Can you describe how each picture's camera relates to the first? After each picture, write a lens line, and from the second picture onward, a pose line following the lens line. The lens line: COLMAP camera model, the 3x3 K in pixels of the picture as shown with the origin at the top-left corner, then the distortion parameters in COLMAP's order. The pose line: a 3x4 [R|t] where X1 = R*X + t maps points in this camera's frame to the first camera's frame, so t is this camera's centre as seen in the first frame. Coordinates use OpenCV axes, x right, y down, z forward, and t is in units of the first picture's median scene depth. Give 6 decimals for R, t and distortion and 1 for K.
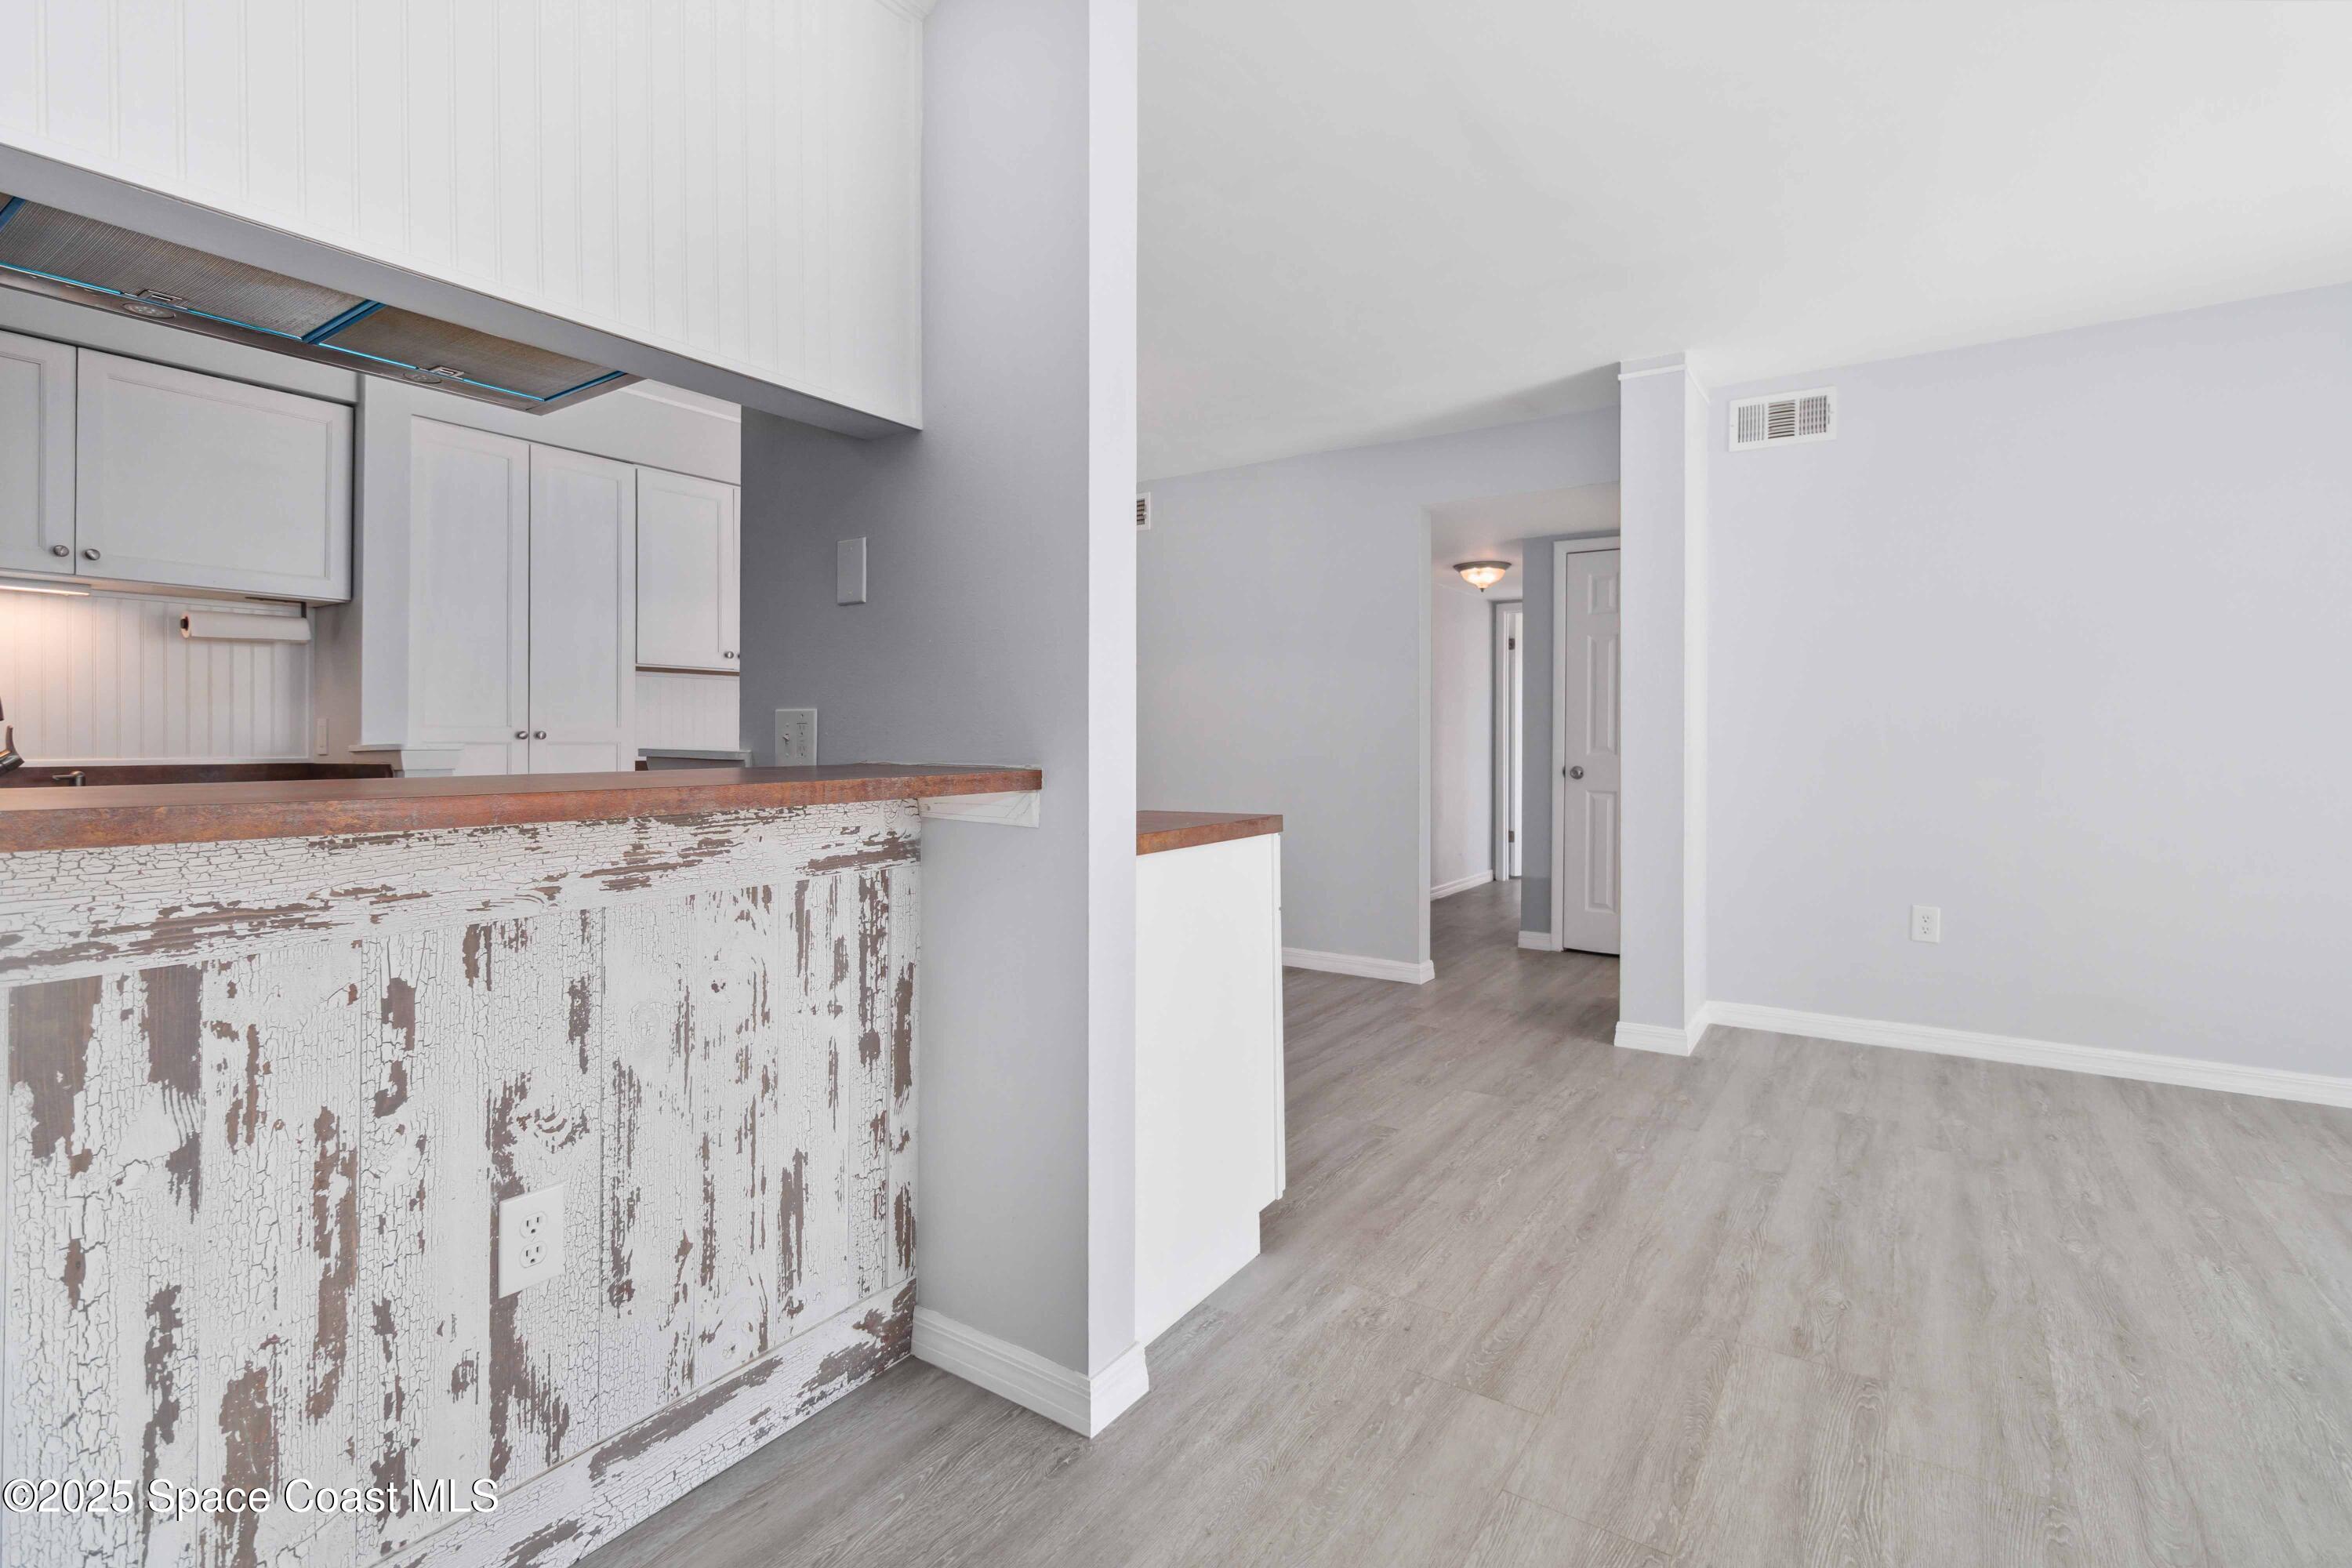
lens RADIAL K [[1088.4, 0, 1175.8], [0, 1088.4, 739.7], [0, 0, 1]] dist [0.001382, 0.000687]
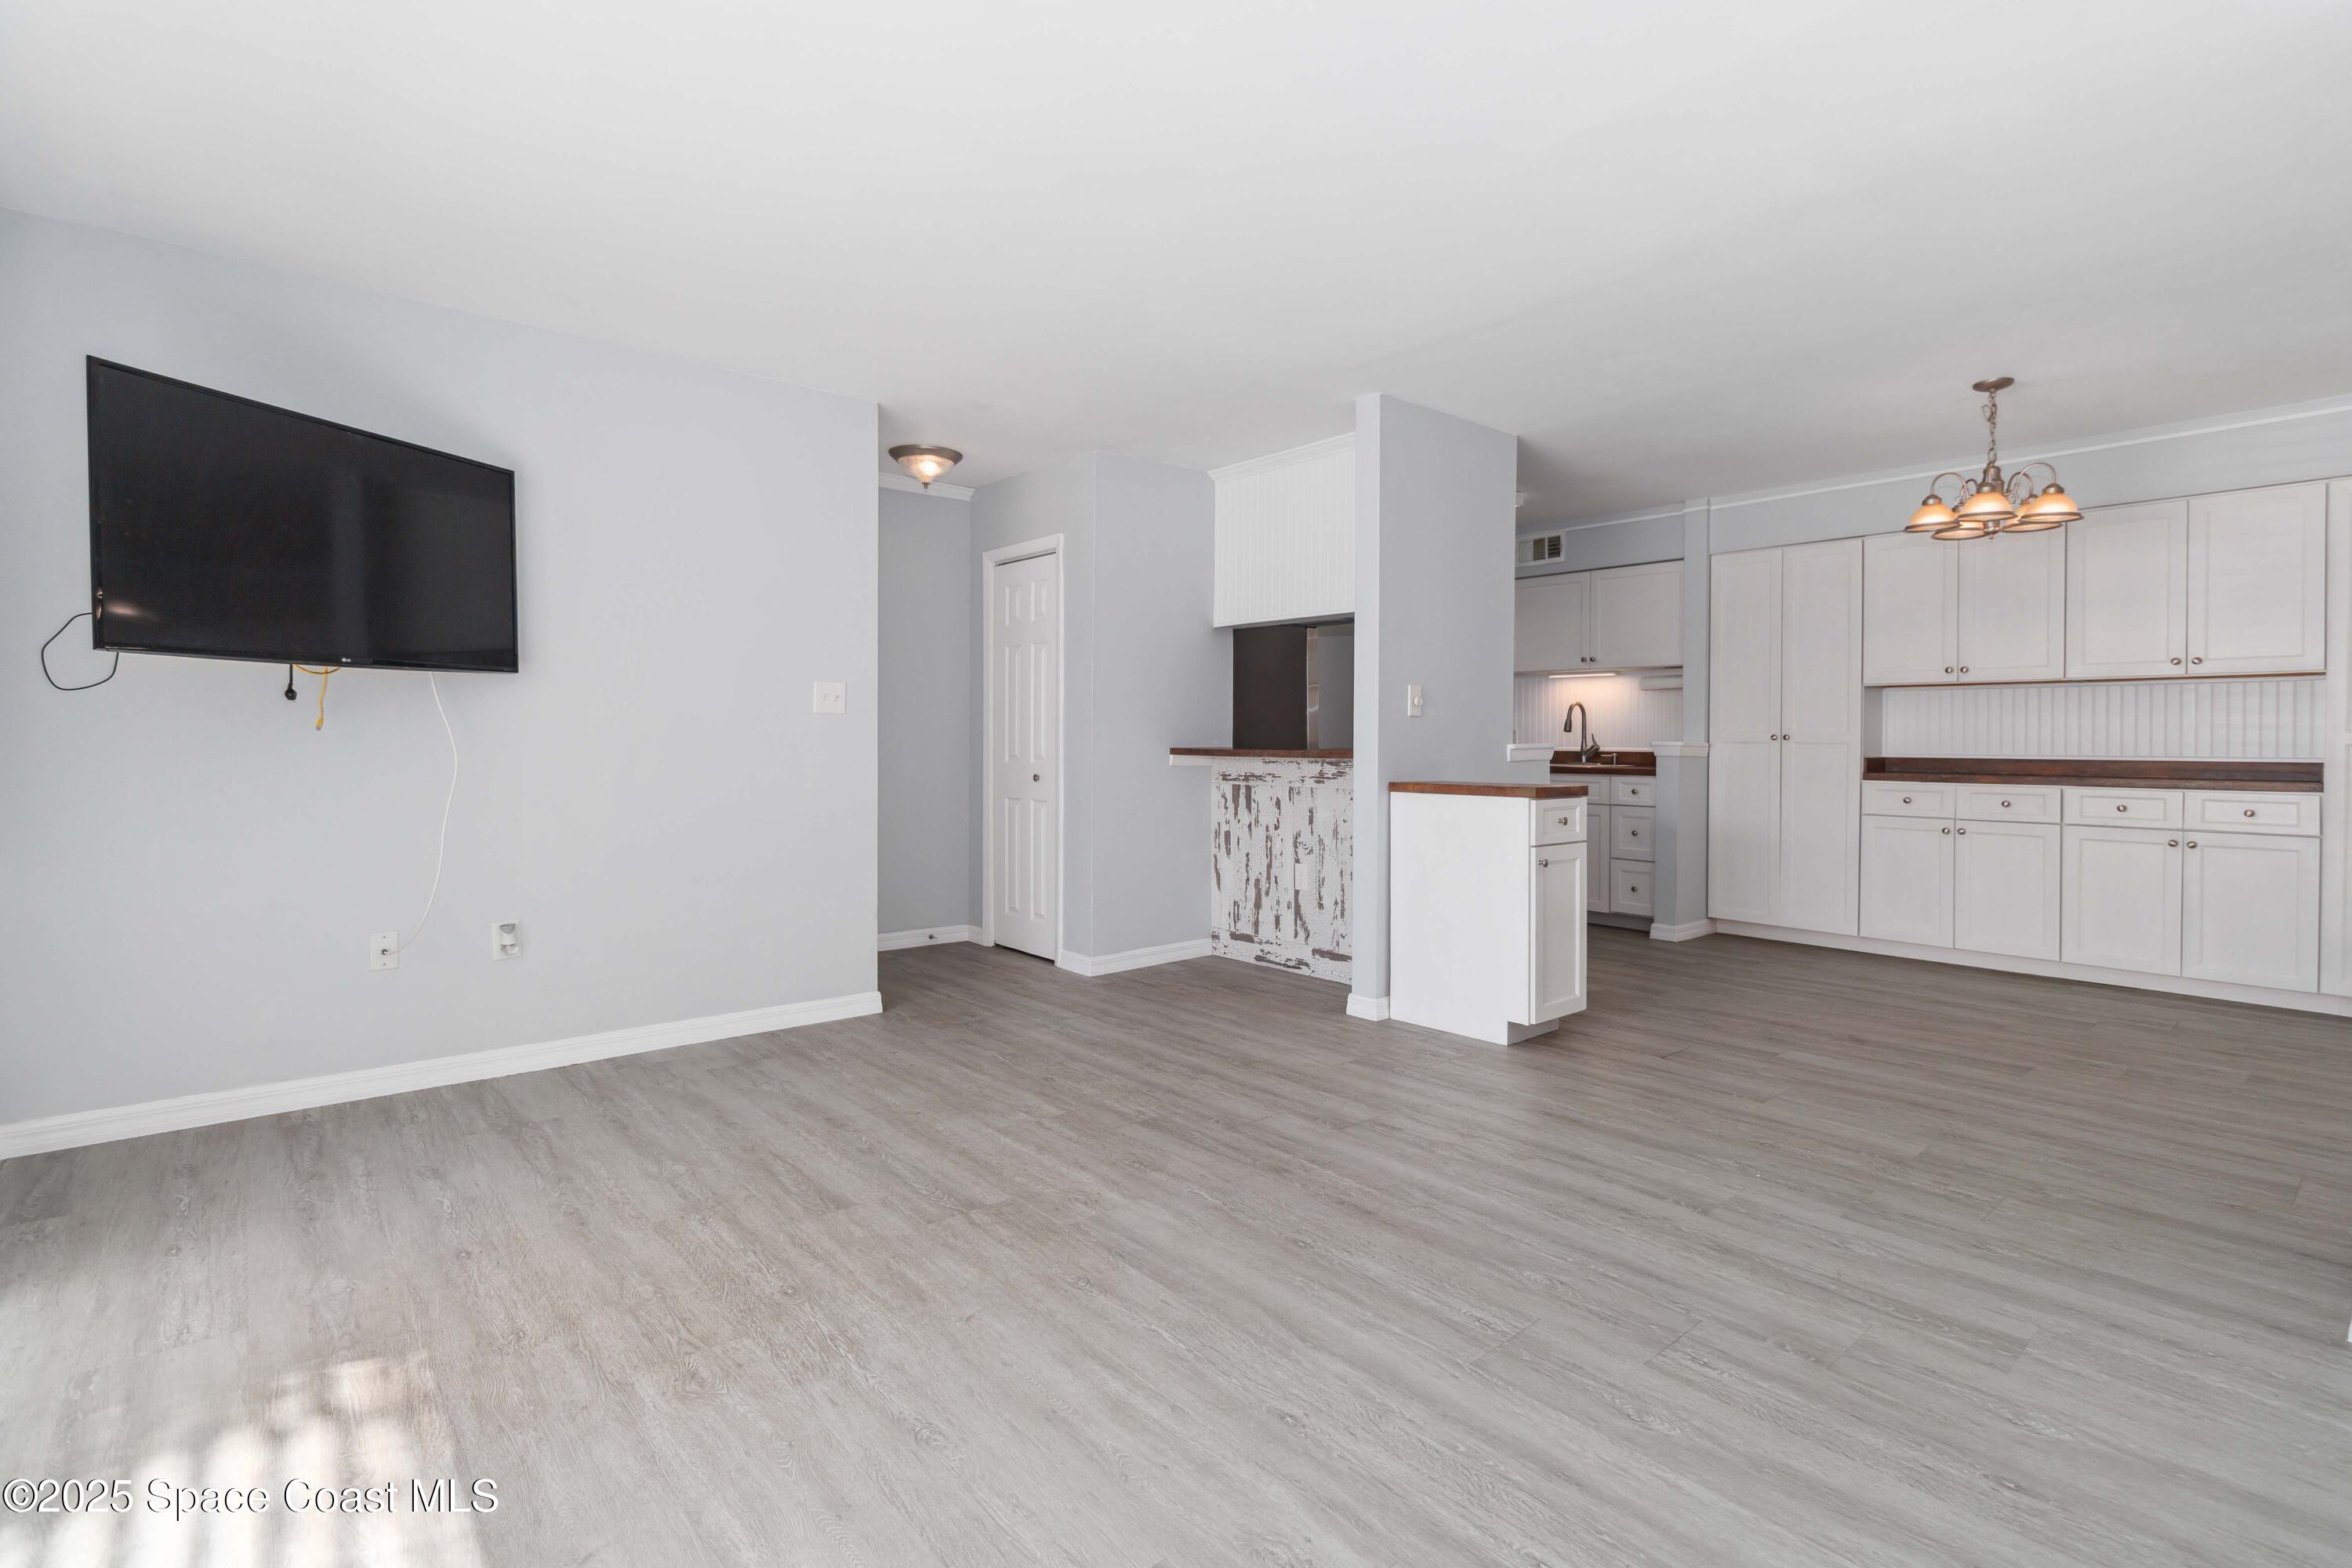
lens RADIAL K [[1088.4, 0, 1189.1], [0, 1088.4, 747.5], [0, 0, 1]] dist [0.001382, 0.000687]
pose [[-0.253415, 0.009031, -0.967315, 2.432104], [-0.004604, 0.999934, 0.010541, -0.004093], [0.967347, 0.007125, -0.253357, 1.267763]]
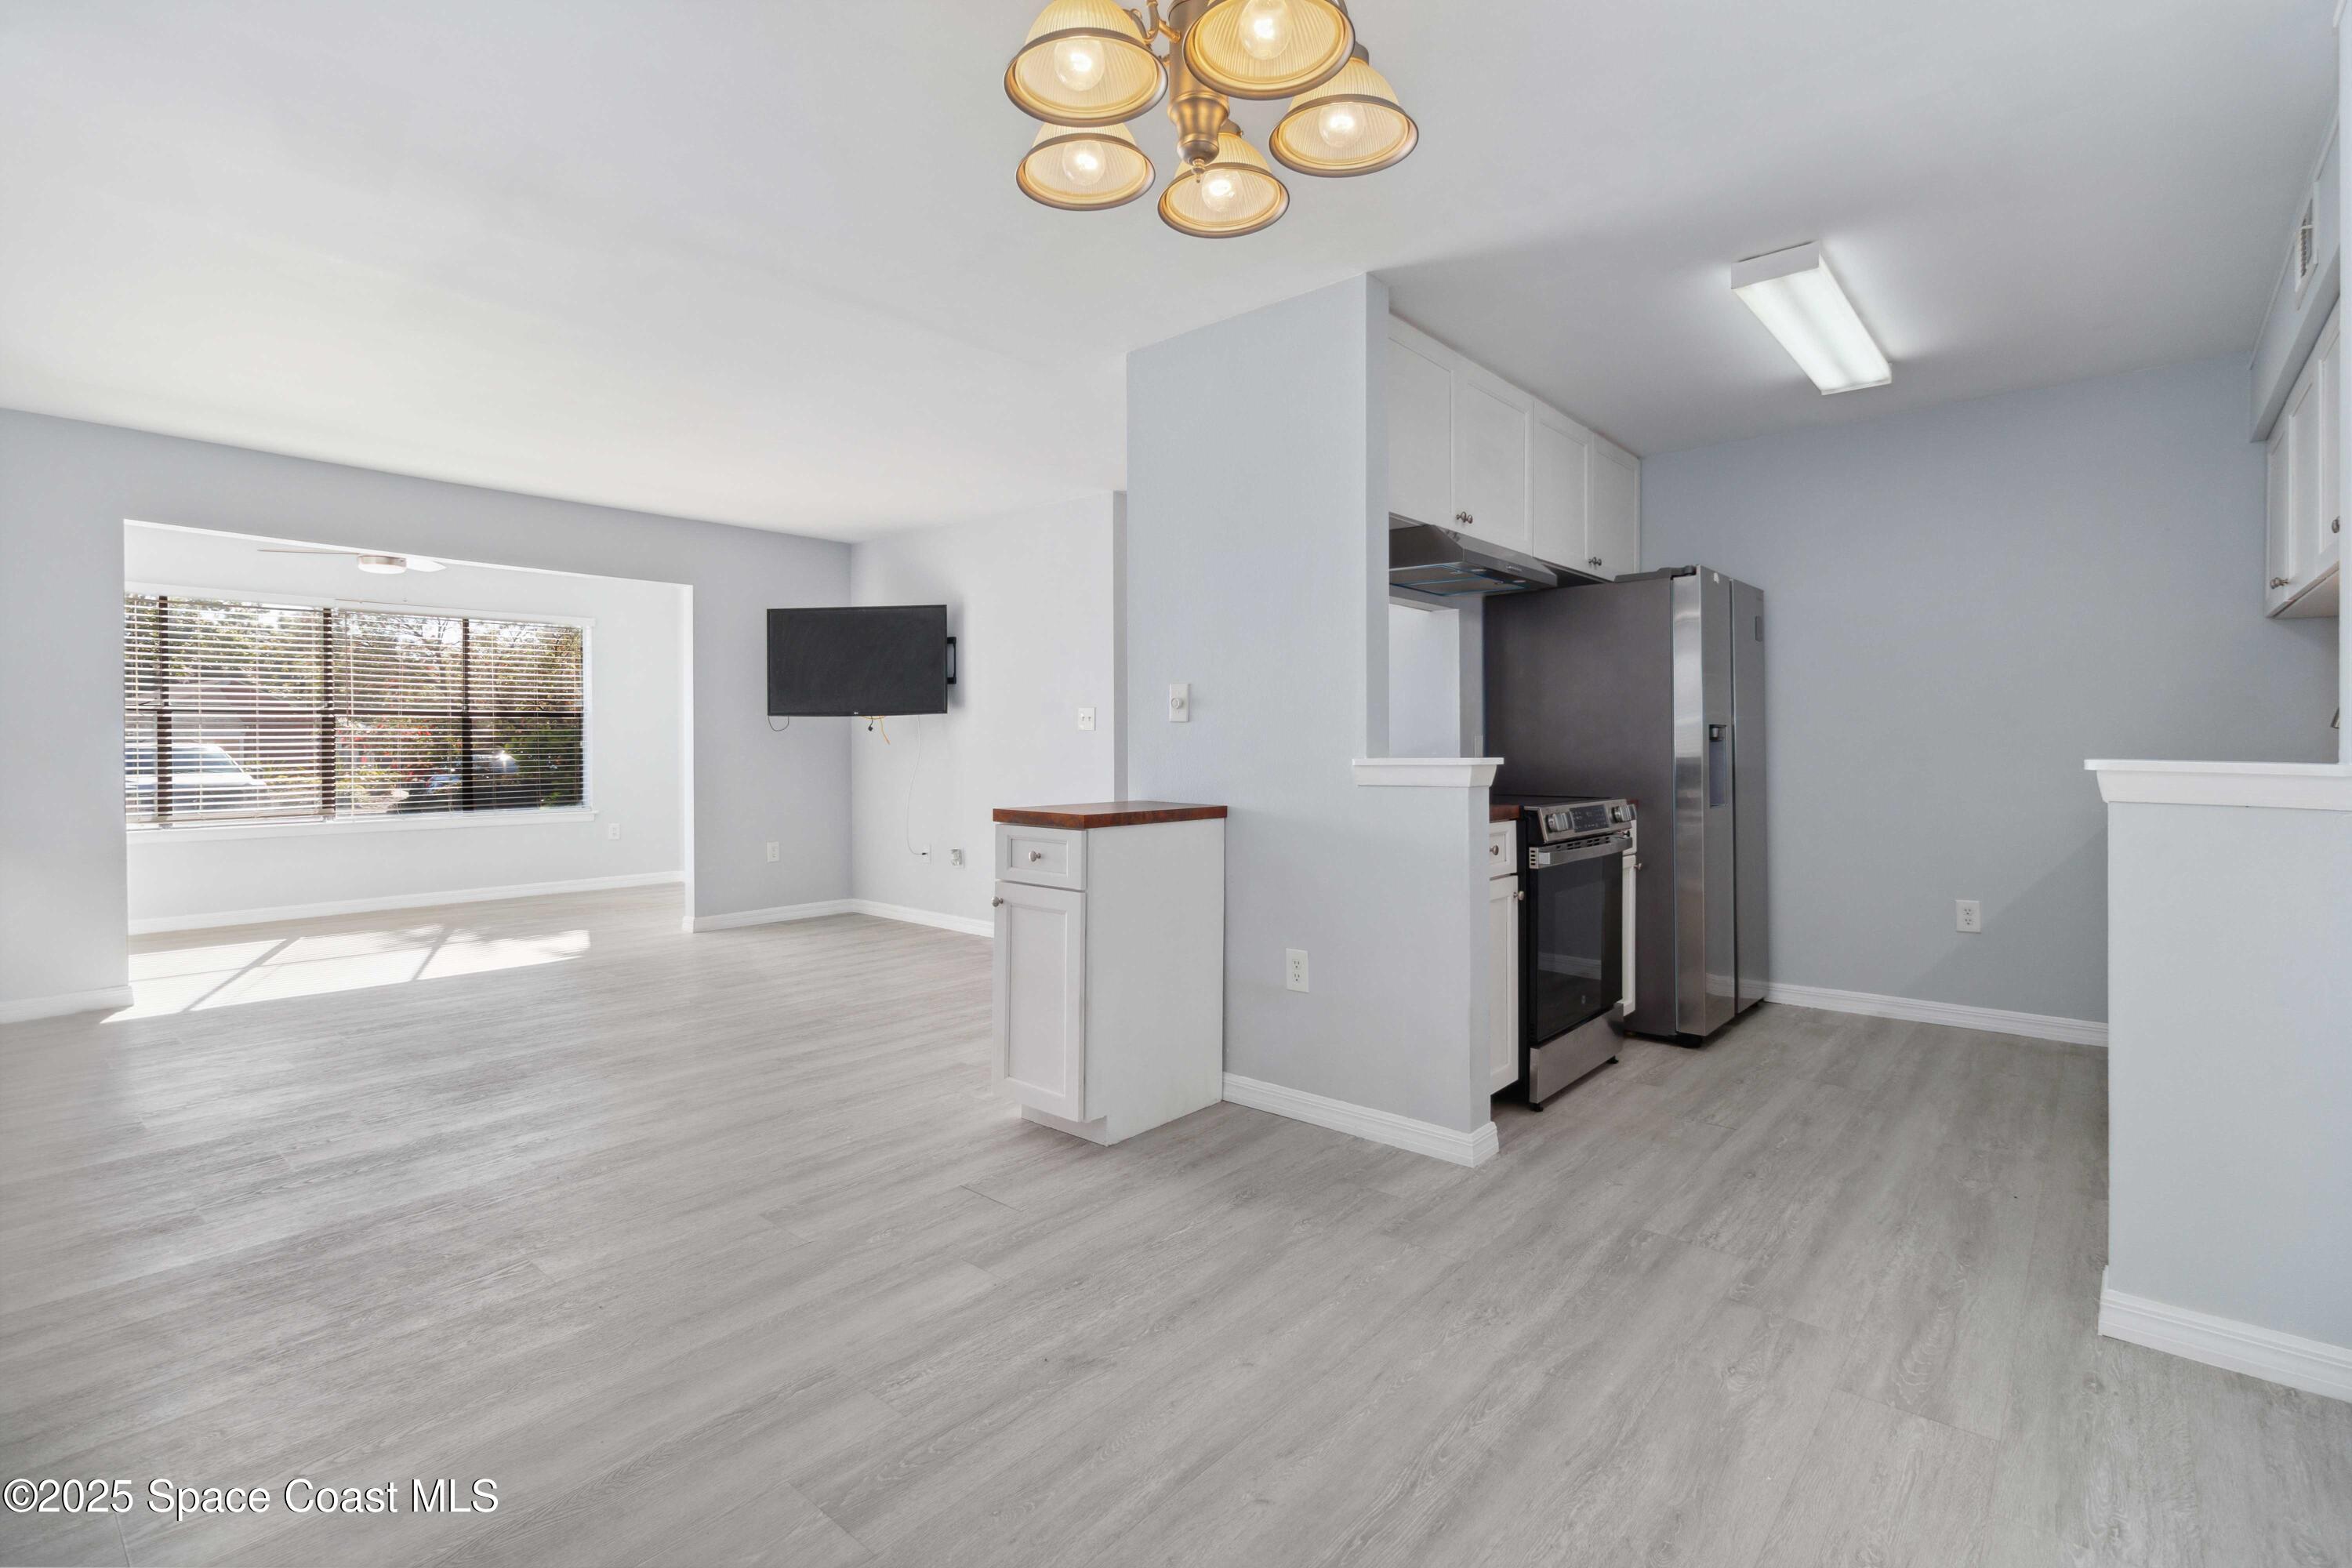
lens RADIAL K [[1088.4, 0, 1186.3], [0, 1088.4, 751.4], [0, 0, 1]] dist [0.001382, 0.000687]
pose [[-0.994414, 0.001236, 0.105547, -0.376465], [0.002158, 0.999961, 0.008620, -0.014732], [-0.105532, 0.008800, -0.994377, 3.162948]]
